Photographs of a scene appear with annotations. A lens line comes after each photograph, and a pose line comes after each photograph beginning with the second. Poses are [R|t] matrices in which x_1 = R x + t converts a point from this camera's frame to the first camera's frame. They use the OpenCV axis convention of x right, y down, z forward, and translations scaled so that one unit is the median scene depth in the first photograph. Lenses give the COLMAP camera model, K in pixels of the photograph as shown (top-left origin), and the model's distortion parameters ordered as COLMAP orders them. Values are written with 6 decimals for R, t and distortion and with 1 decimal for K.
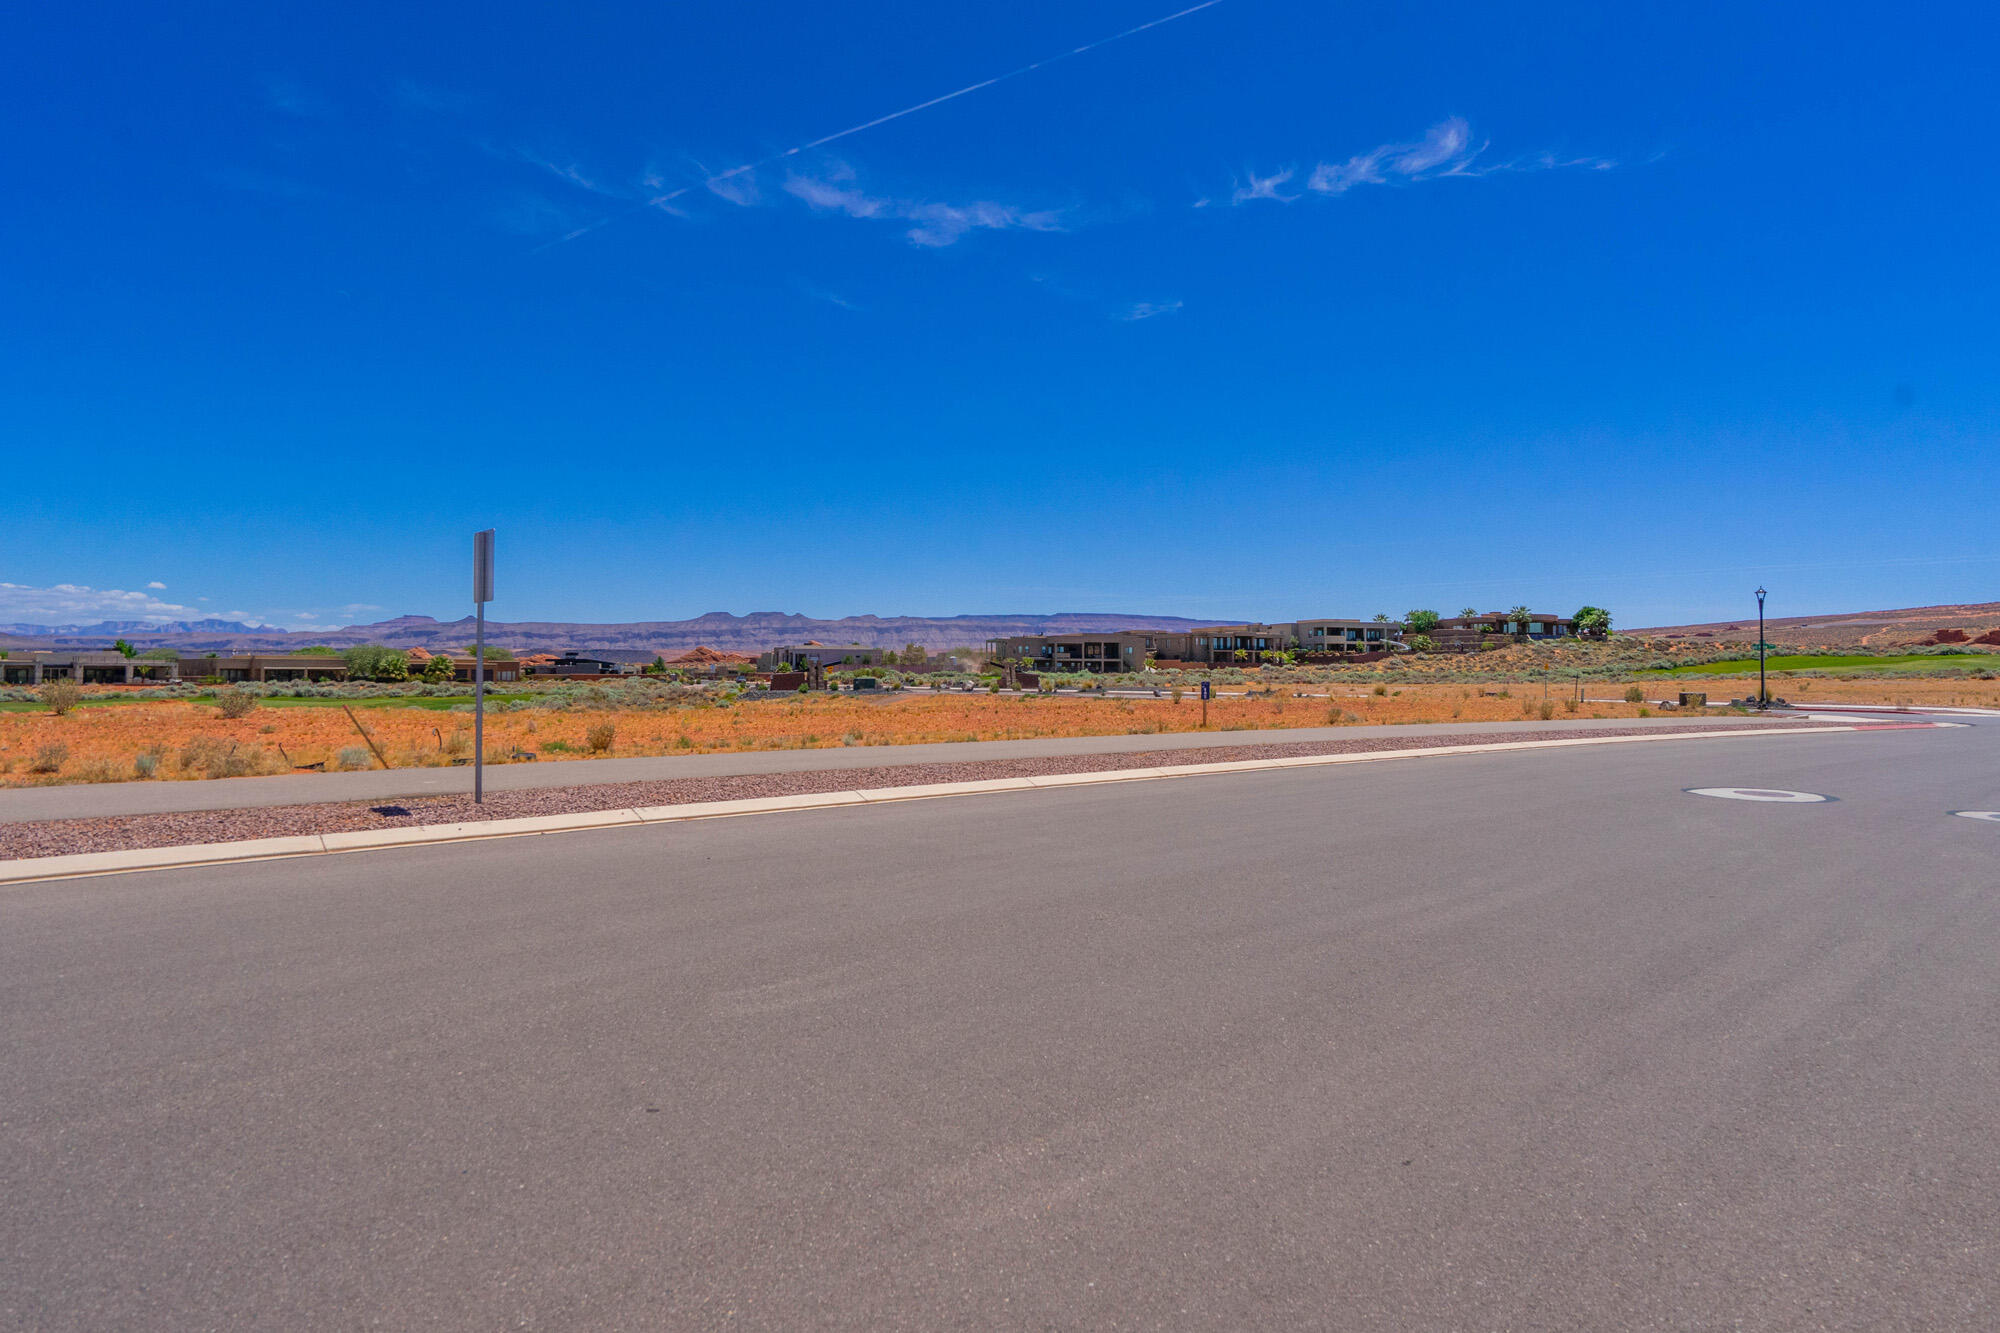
lens RADIAL K [[1029.3, 0, 1007.1], [0, 1029.3, 679.8], [0, 0, 1]] dist [-0.009217, 0.005702]
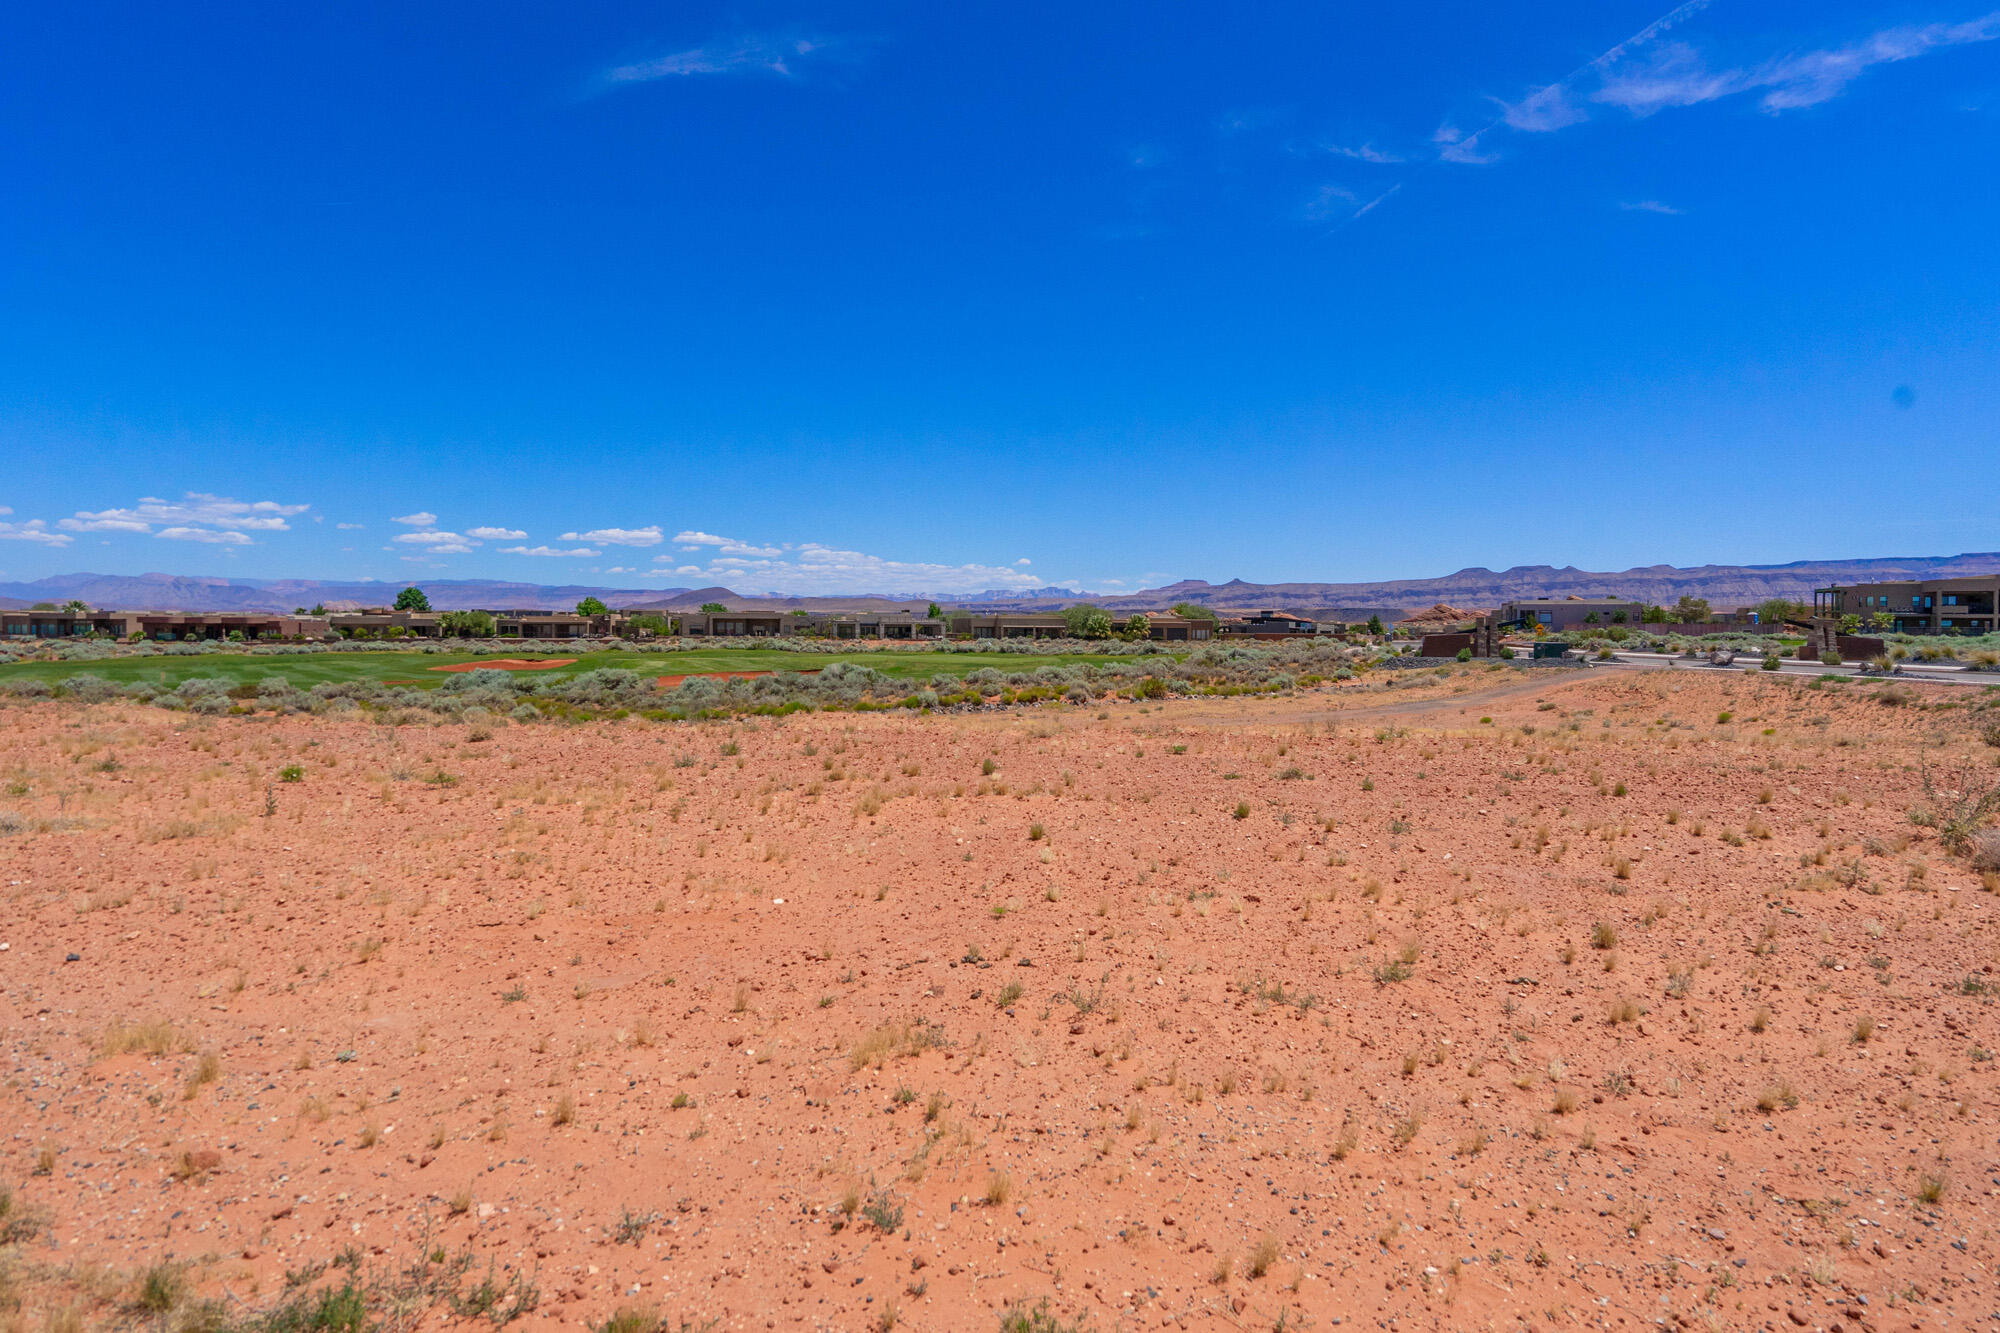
lens RADIAL K [[1029.3, 0, 1010.6], [0, 1029.3, 653.0], [0, 0, 1]] dist [-0.009217, 0.005702]
pose [[0.765850, 0.018727, -0.642747, 0.012372], [-0.009732, 0.999799, 0.017535, -0.001292], [0.642946, -0.007174, 0.765878, 0.090940]]
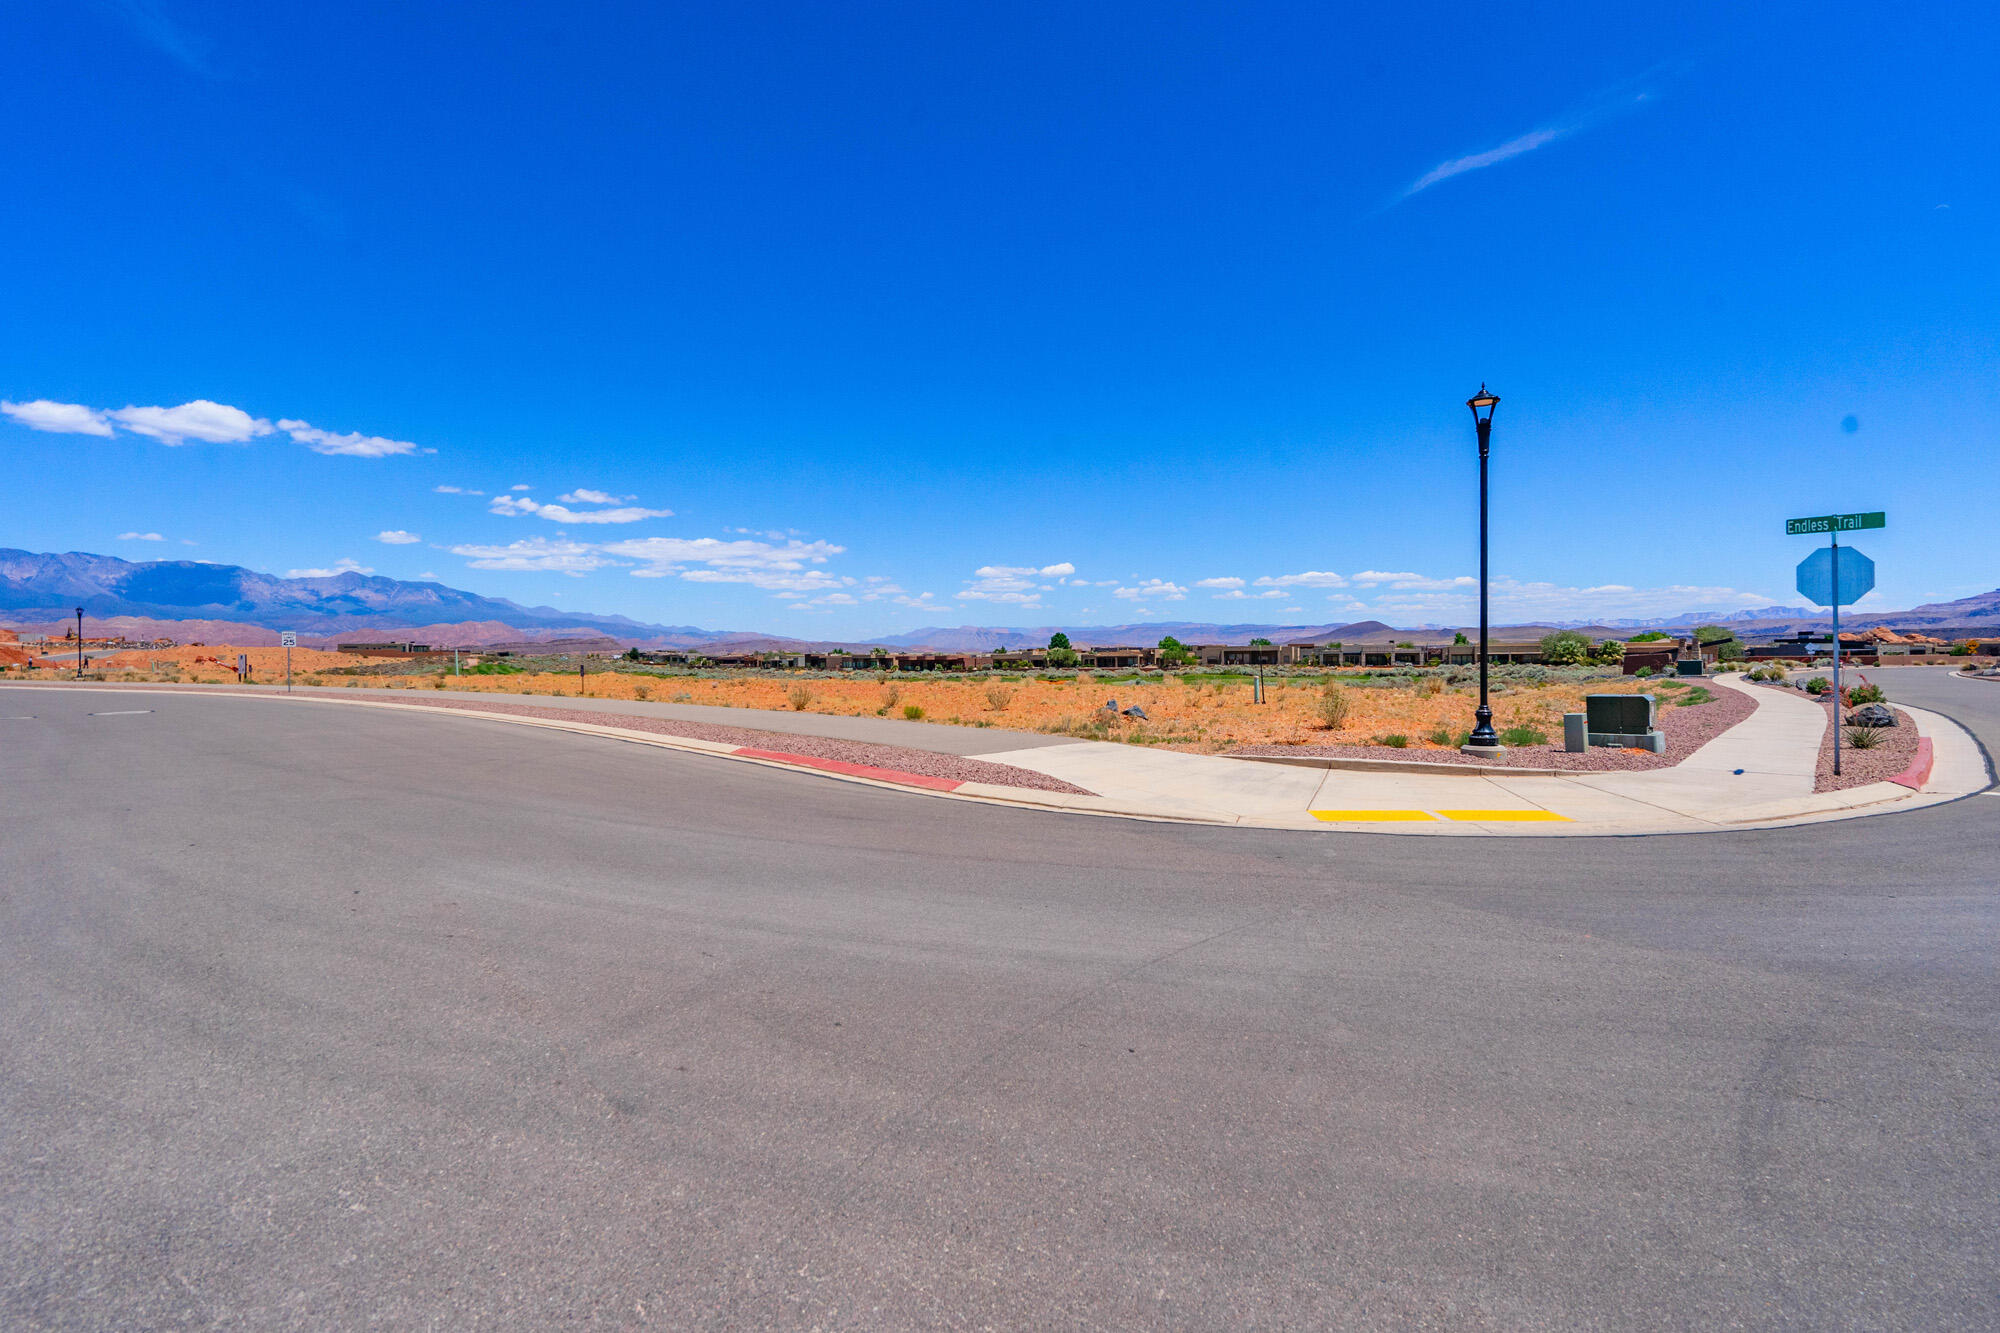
lens RADIAL K [[934.6, 0, 1006.6], [0, 934.6, 694.1], [0, 0, 1]] dist [-0.008527, 0.003199]
pose [[0.217764, 0.032211, -0.975470, 0.180605], [0.000703, 0.999450, 0.033160, -0.000122], [0.976001, -0.007907, 0.217621, 0.137853]]
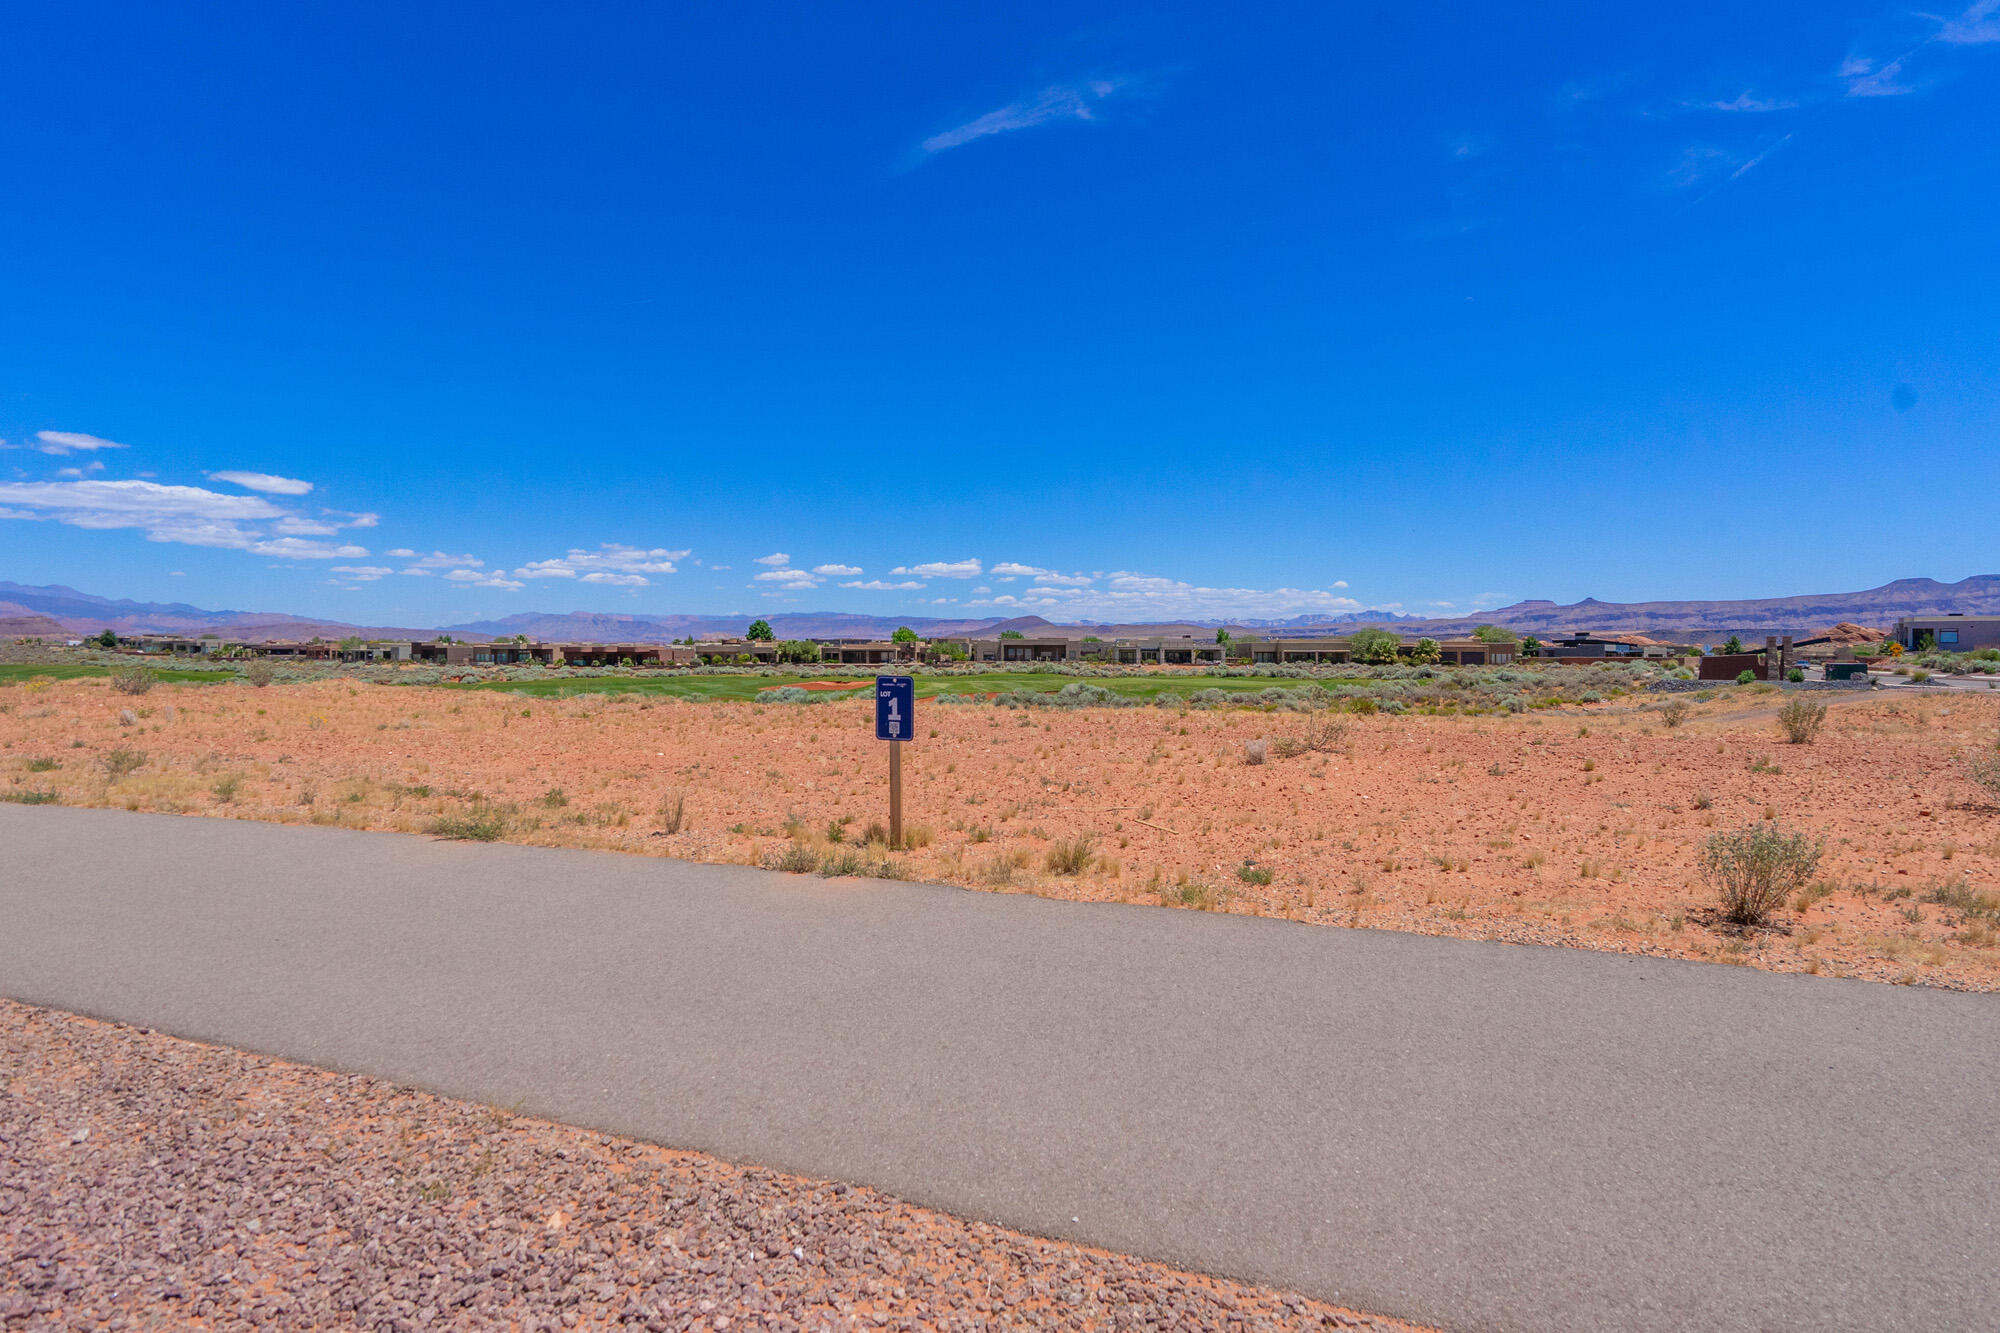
lens RADIAL K [[1029.3, 0, 1010.6], [0, 1029.3, 677.9], [0, 0, 1]] dist [-0.009217, 0.005702]
pose [[0.543001, 0.019141, -0.839514, 0.046007], [-0.006927, 0.999808, 0.018316, -0.000277], [0.839704, -0.004131, 0.543029, 0.091738]]
